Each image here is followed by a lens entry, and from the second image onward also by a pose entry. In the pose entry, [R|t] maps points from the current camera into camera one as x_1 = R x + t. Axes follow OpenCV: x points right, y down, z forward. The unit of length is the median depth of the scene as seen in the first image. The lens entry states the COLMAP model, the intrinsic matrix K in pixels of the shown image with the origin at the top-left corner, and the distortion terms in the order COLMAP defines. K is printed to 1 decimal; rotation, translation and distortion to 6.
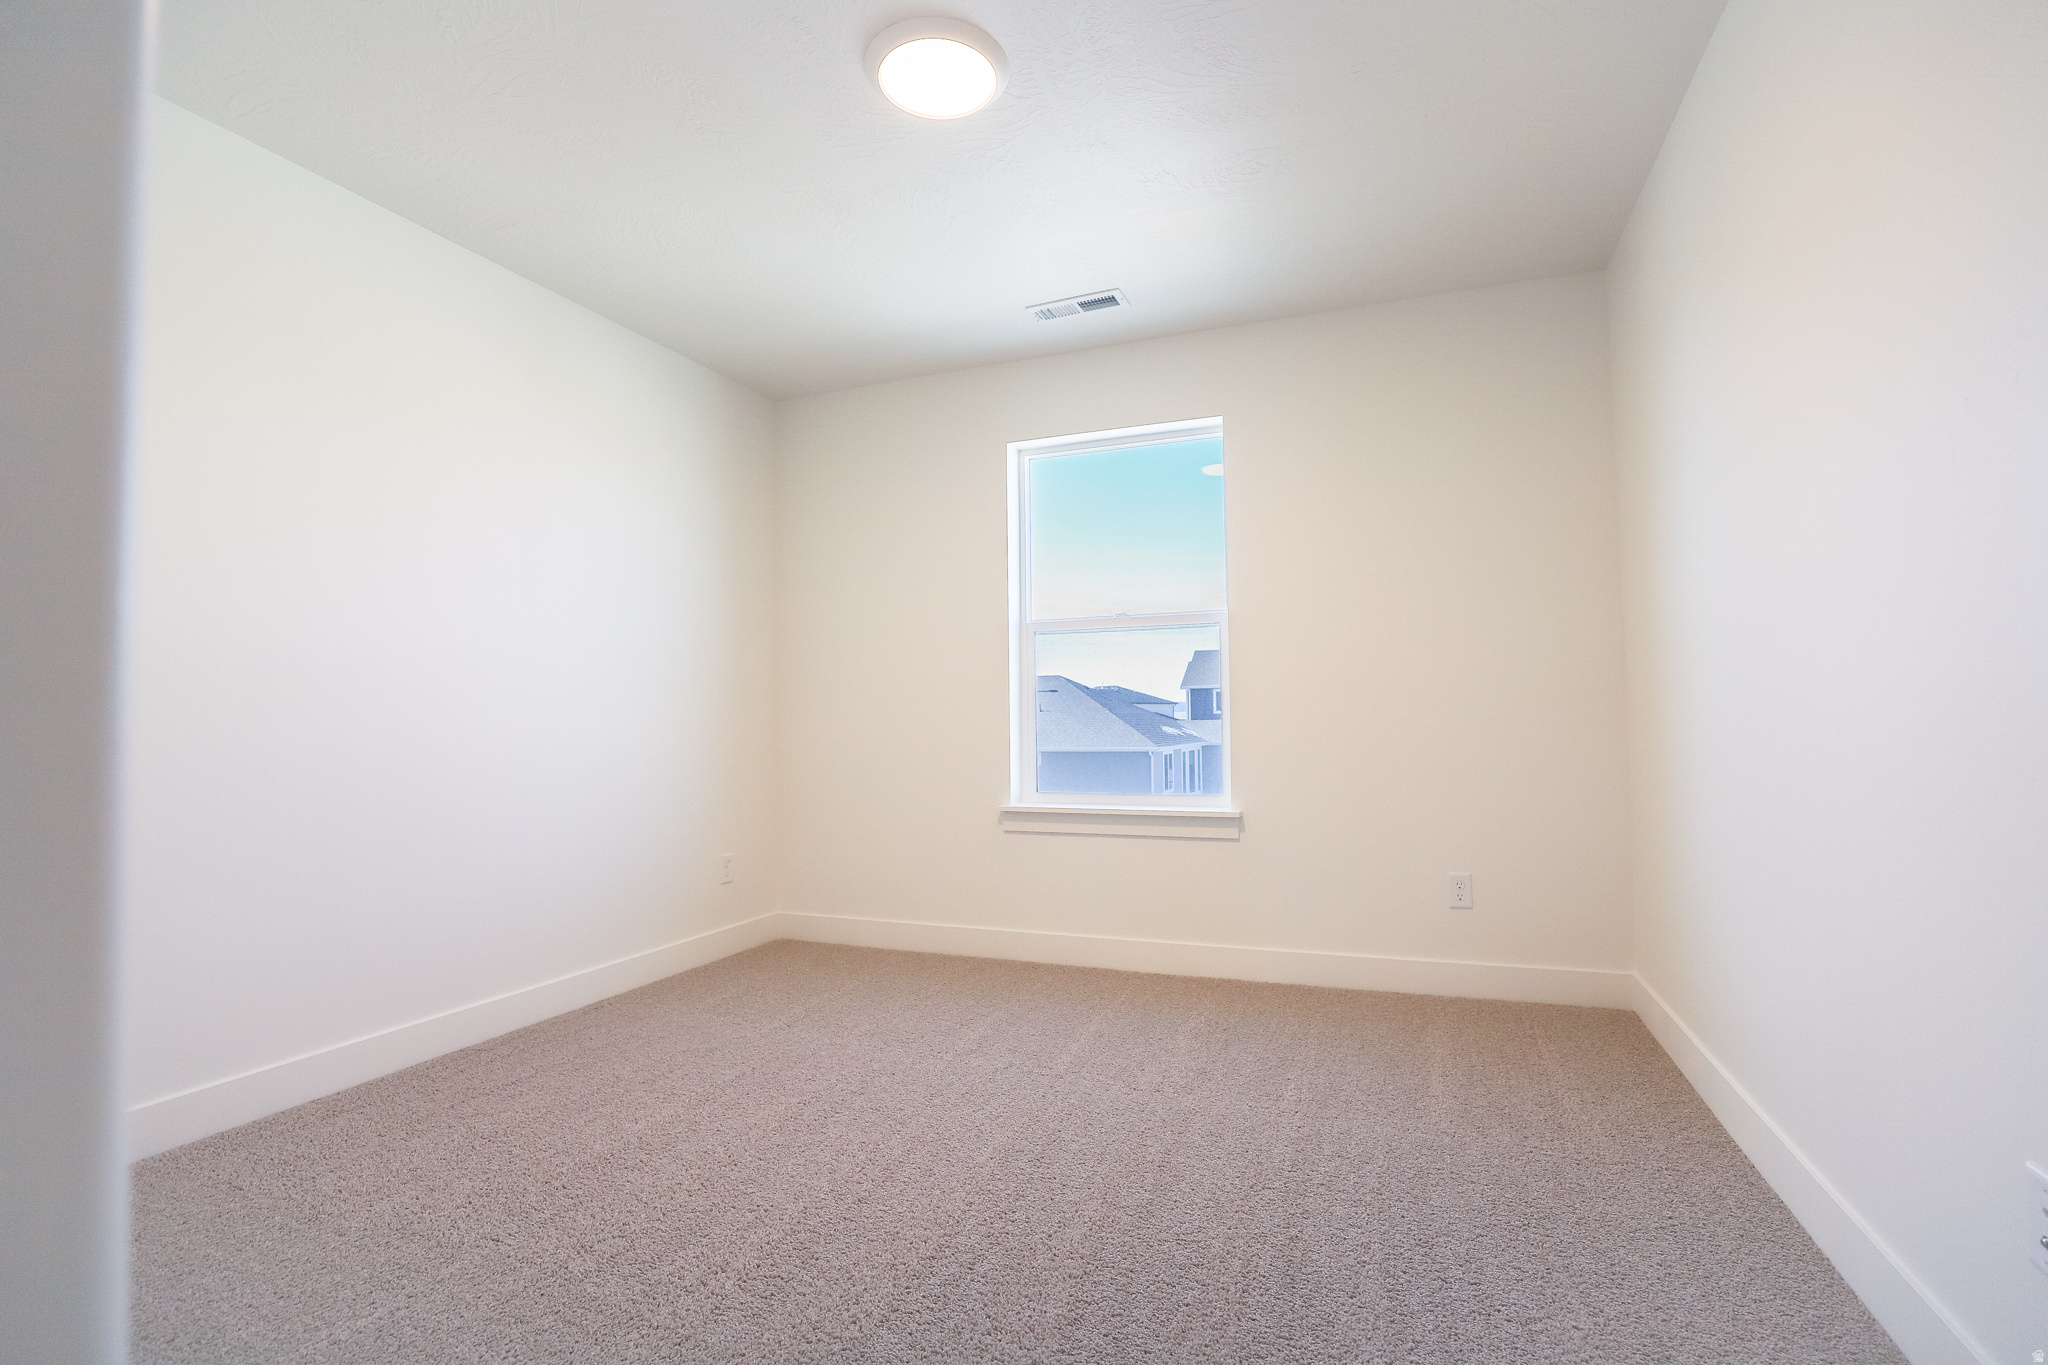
lens RADIAL K [[902.2, 0, 1024.2], [0, 902.2, 704.0], [0, 0, 1]] dist [0.000036, 0.000314]
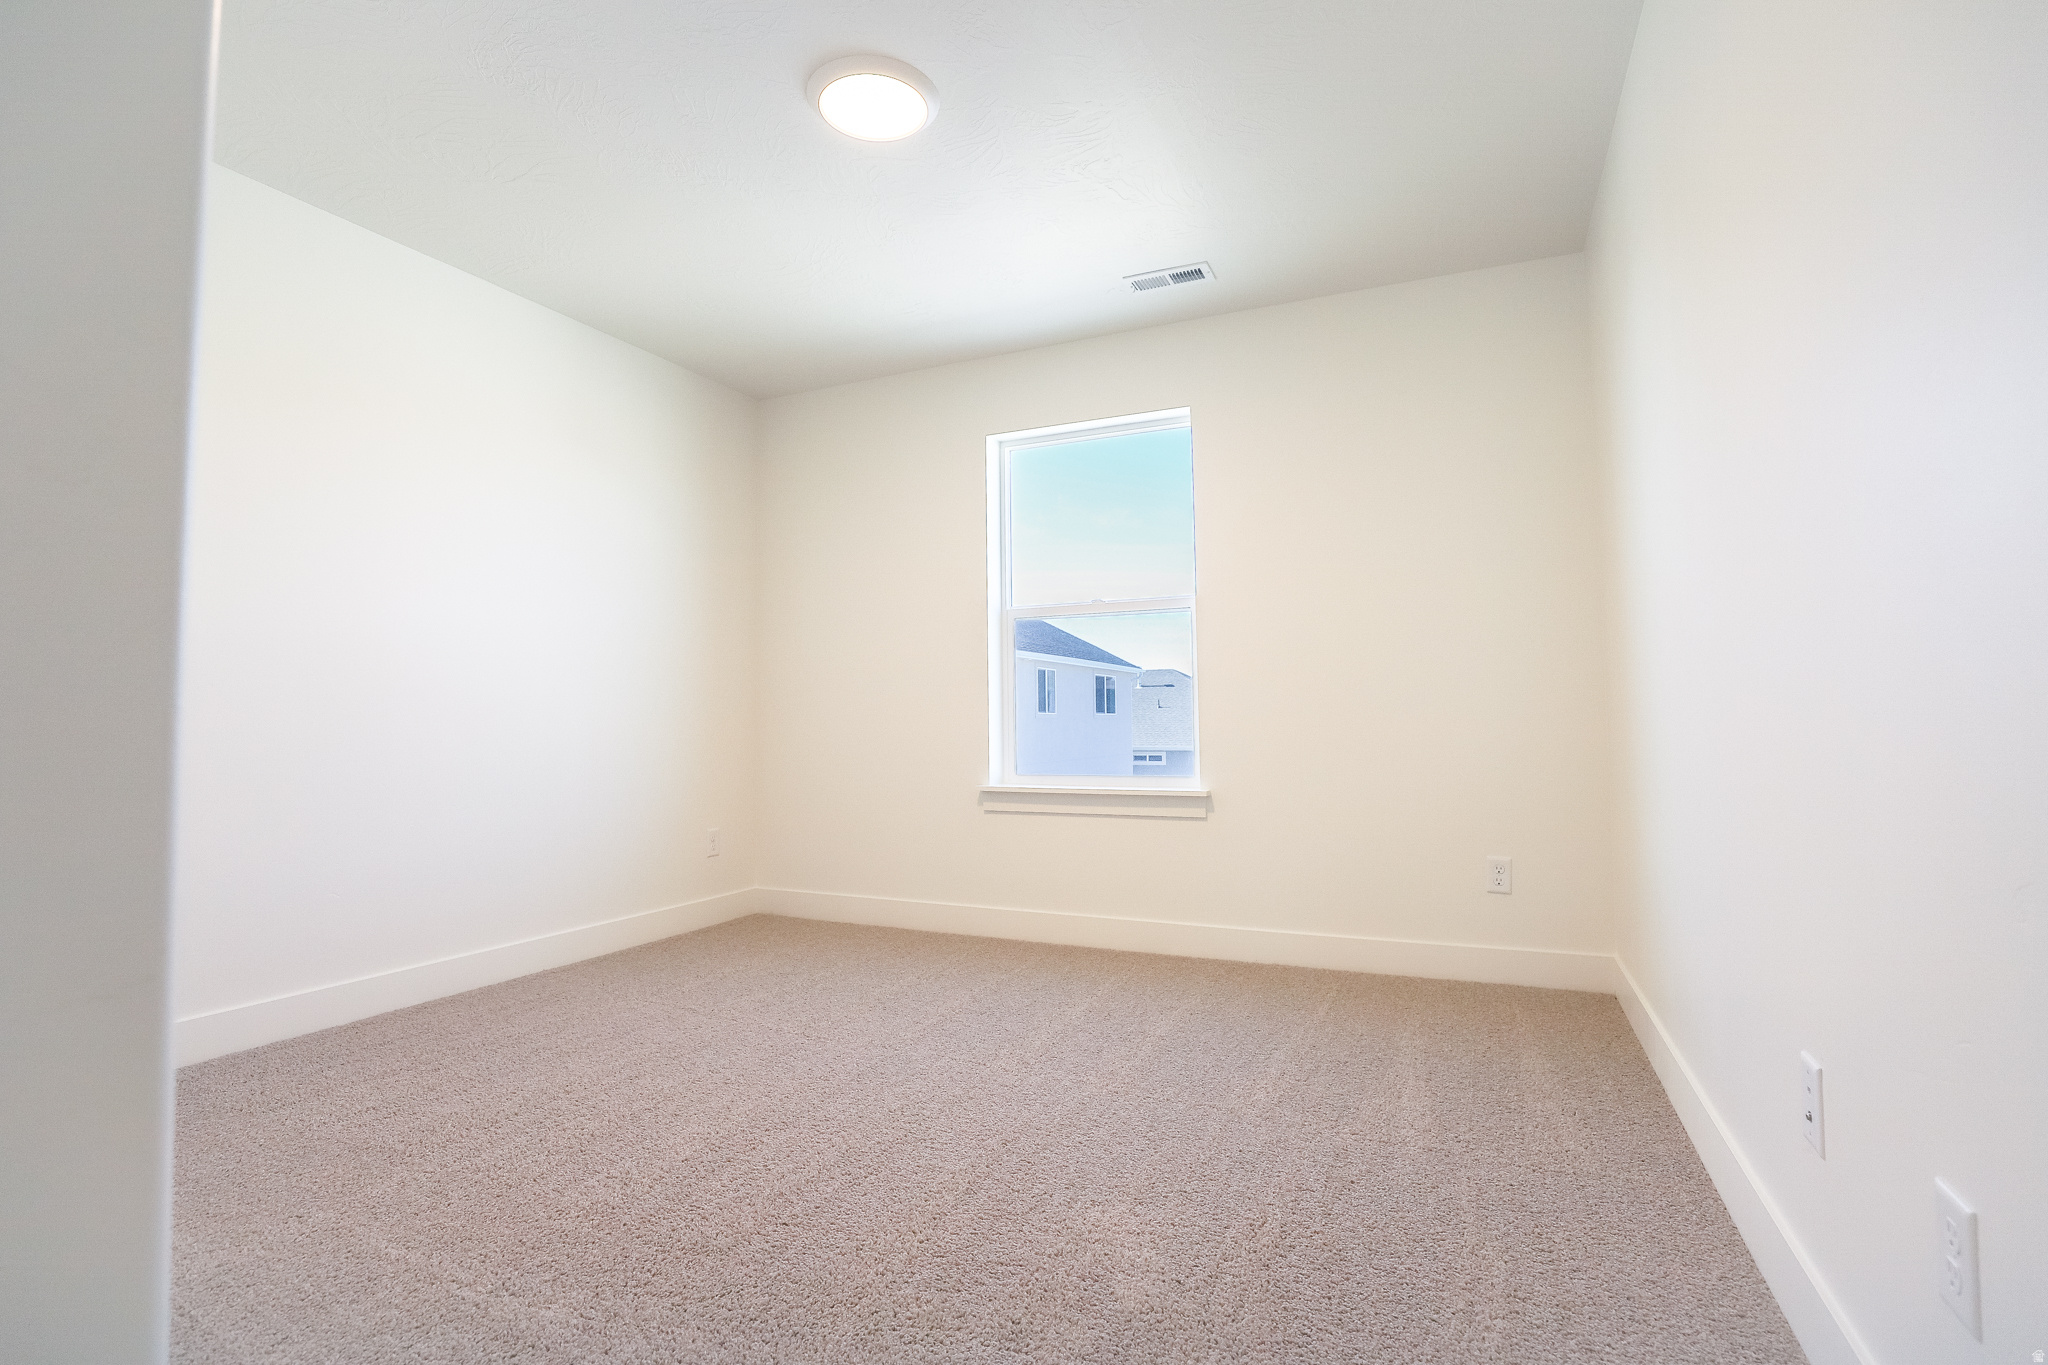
lens RADIAL K [[918.4, 0, 1063.6], [0, 918.4, 670.8], [0, 0, 1]] dist [0.000678, -0.000235]
pose [[0.998745, -0.004654, -0.049870, 0.122312], [0.003872, 0.999868, -0.015758, -0.002232], [0.049937, 0.015545, 0.998631, -0.045573]]
